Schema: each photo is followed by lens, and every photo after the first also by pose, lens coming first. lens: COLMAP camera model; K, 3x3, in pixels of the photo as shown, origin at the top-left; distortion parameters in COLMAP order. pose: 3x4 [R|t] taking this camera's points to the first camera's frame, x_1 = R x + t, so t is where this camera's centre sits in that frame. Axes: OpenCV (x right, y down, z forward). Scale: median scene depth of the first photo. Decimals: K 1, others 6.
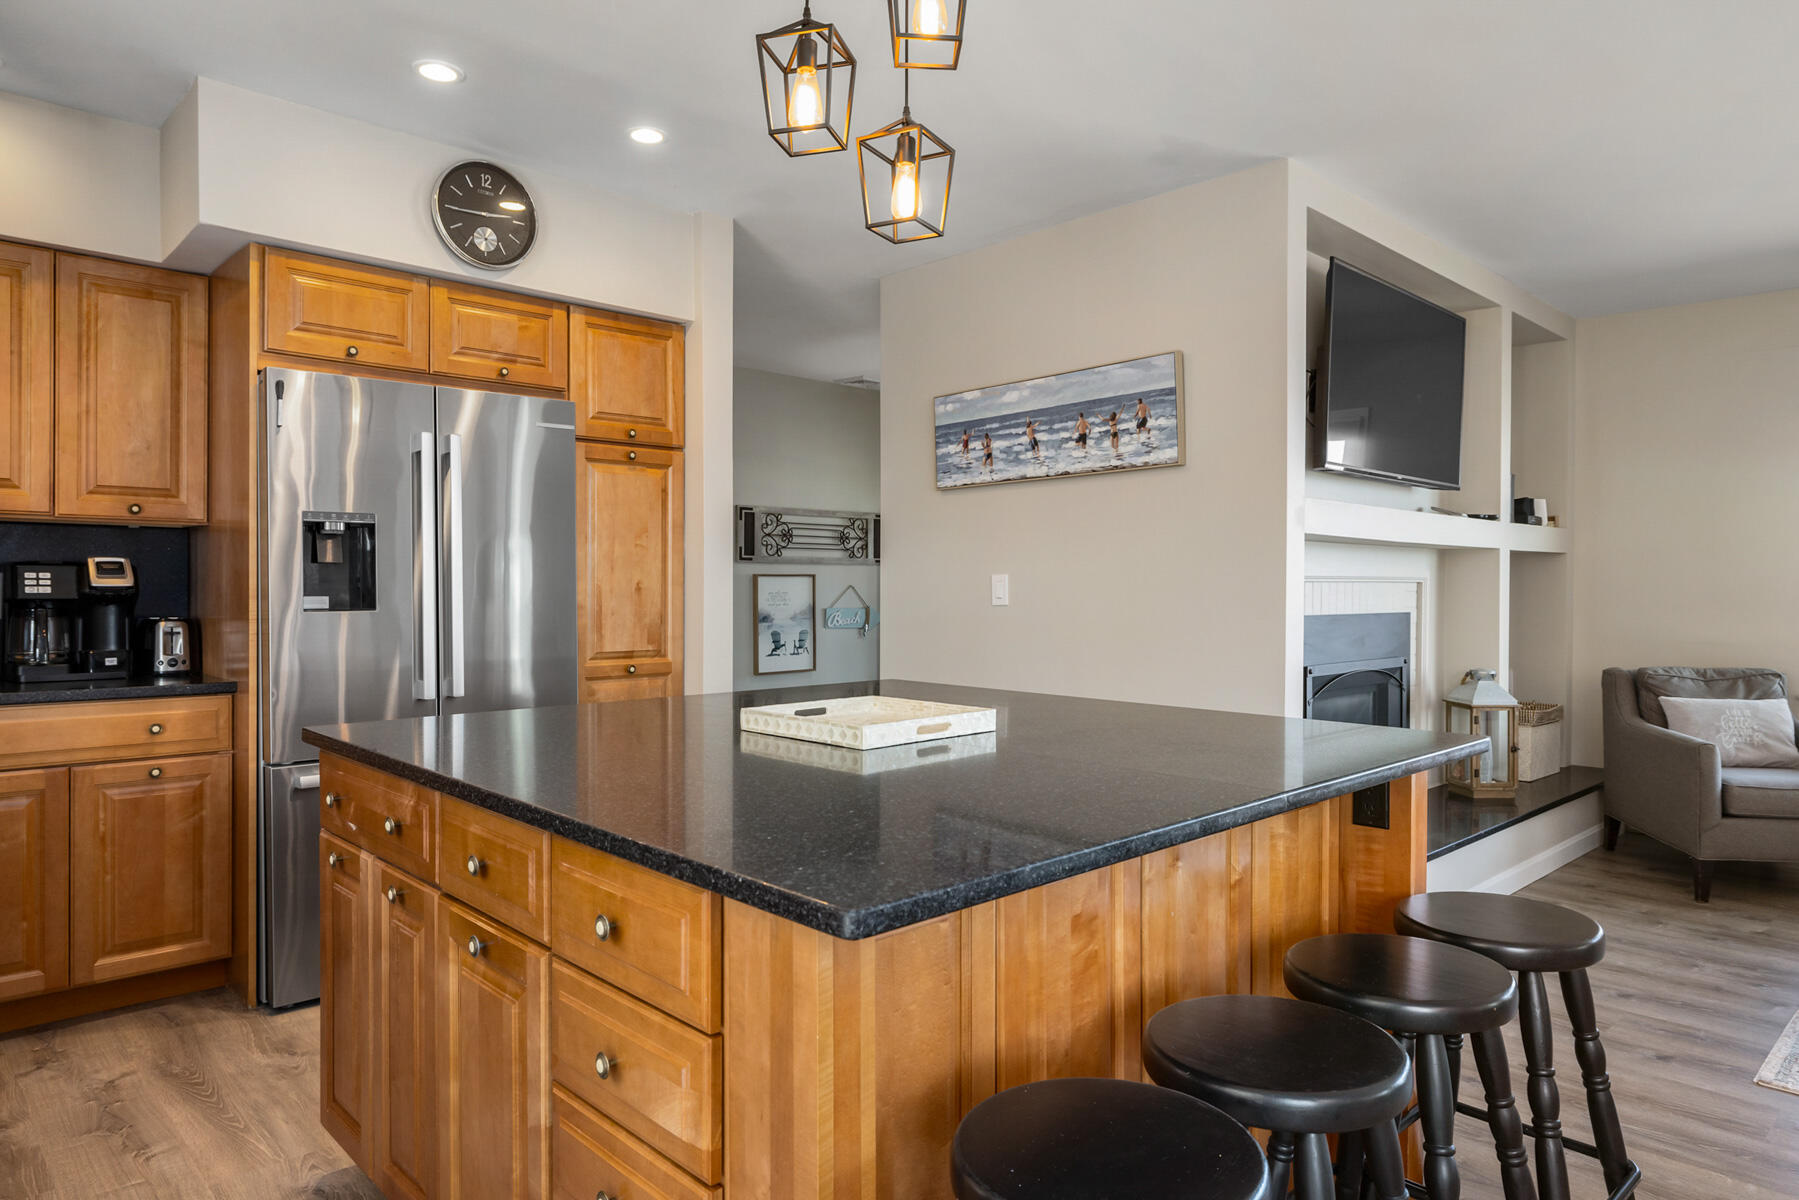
lens RADIAL K [[1091.1, 0, 899.6], [0, 1091.1, 598.7], [0, 0, 1]] dist [-0.008511, -0.003309]
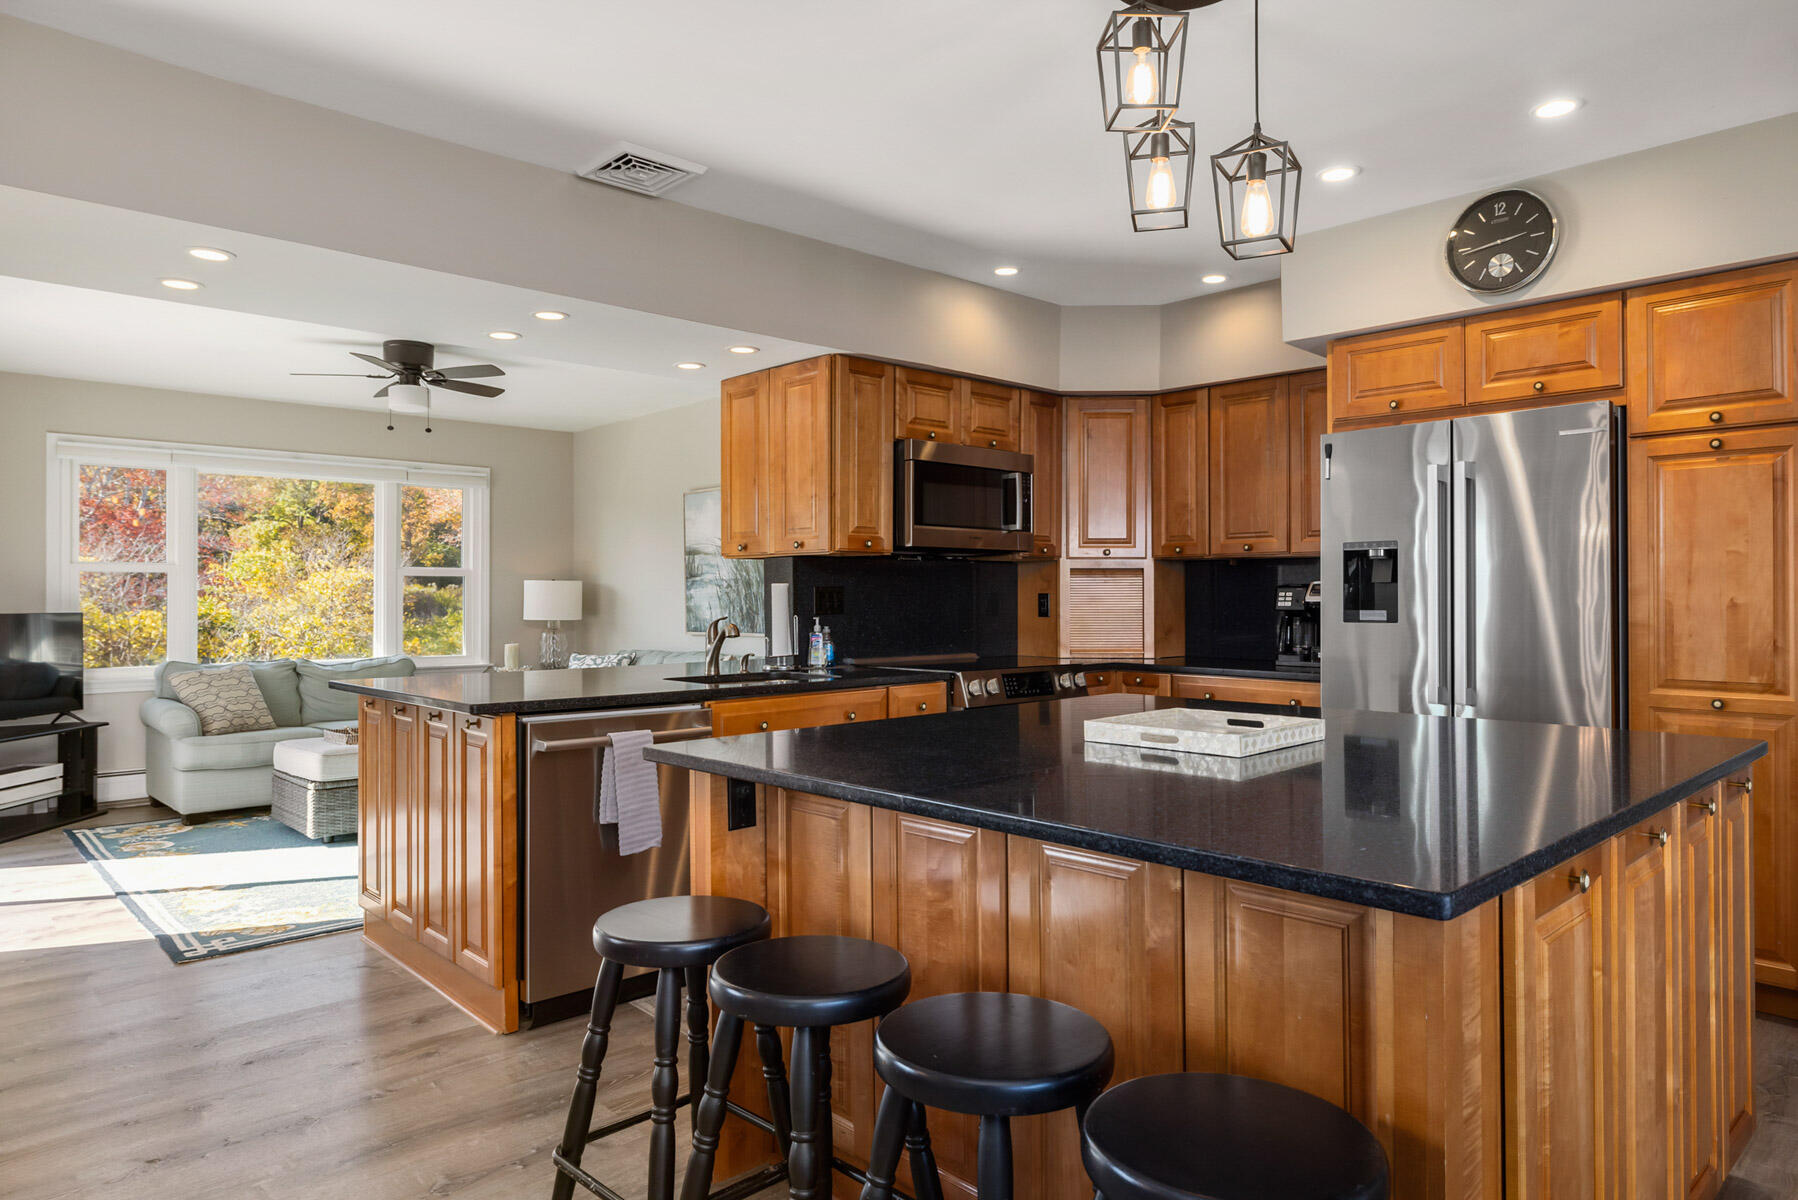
lens RADIAL K [[1090.5, 0, 903.8], [0, 1090.5, 593.2], [0, 0, 1]] dist [-0.008511, -0.003309]
pose [[-0.001319, -0.006247, -0.999980, 0.648278], [-0.009908, 0.999931, -0.006234, -0.008277], [0.999950, 0.009900, -0.001381, 0.442220]]
